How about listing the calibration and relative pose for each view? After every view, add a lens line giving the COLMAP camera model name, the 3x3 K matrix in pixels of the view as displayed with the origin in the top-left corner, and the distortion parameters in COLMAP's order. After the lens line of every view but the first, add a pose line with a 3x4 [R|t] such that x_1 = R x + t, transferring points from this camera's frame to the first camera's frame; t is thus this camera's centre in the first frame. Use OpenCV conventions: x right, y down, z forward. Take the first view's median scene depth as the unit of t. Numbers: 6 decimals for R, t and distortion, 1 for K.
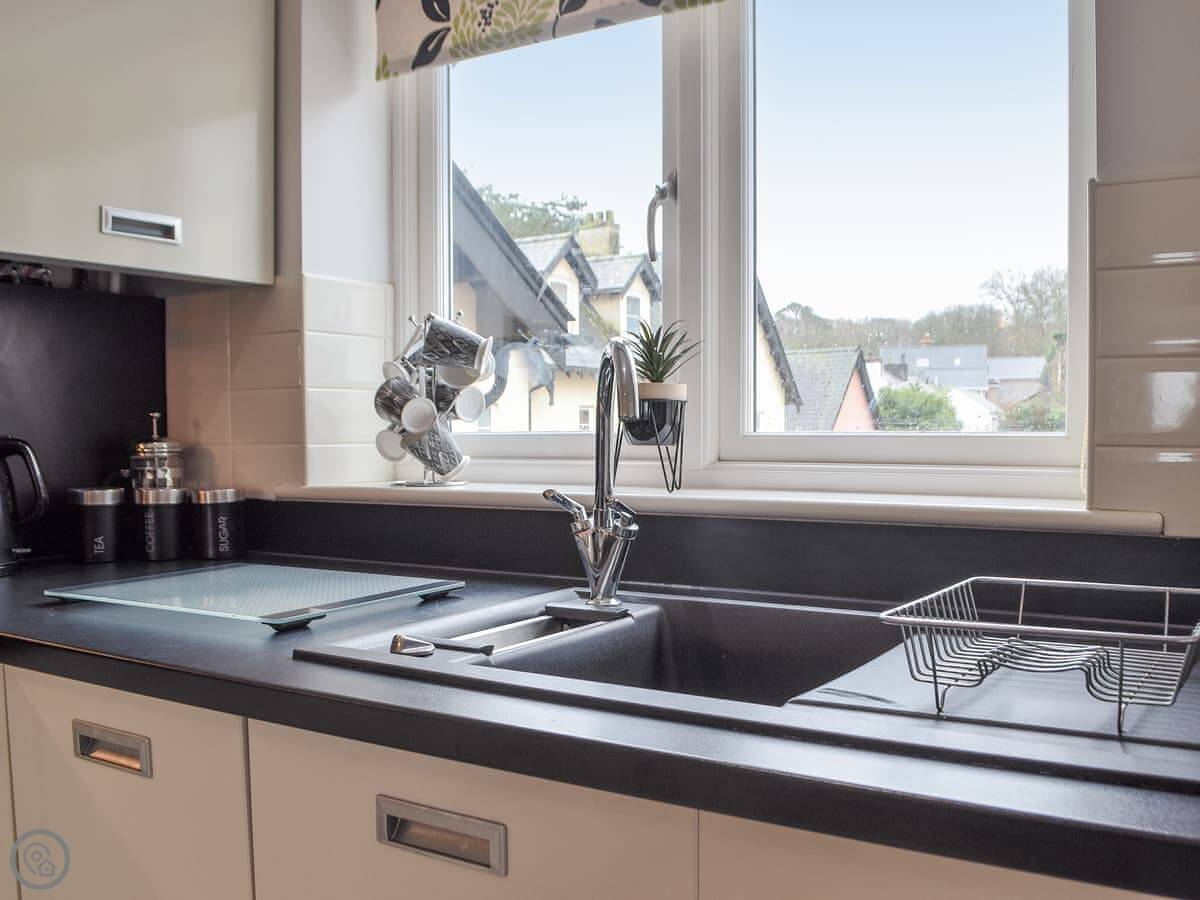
lens RADIAL K [[1148.1, 0, 600.0], [0, 1148.1, 450.0], [0, 0, 1]] dist [-0.054187, 0.001191]
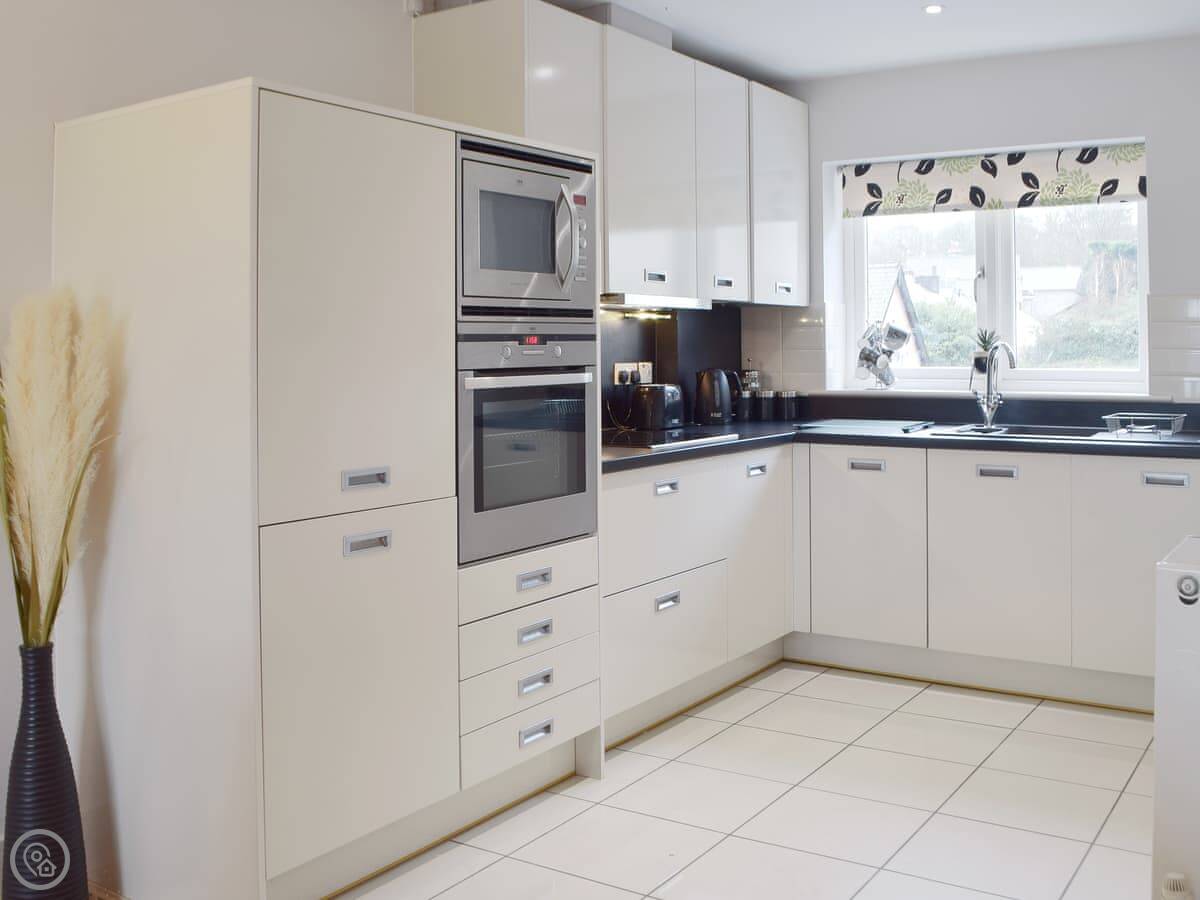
lens RADIAL K [[1187.7, 0, 599.7], [0, 1187.7, 311.5], [0, 0, 1]] dist [-0.042110, -0.004483]
pose [[0.999837, 0.003530, -0.017681, -0.701536], [-0.004310, 0.999009, -0.044291, -0.021328], [0.017507, 0.044360, 0.998862, -1.556246]]
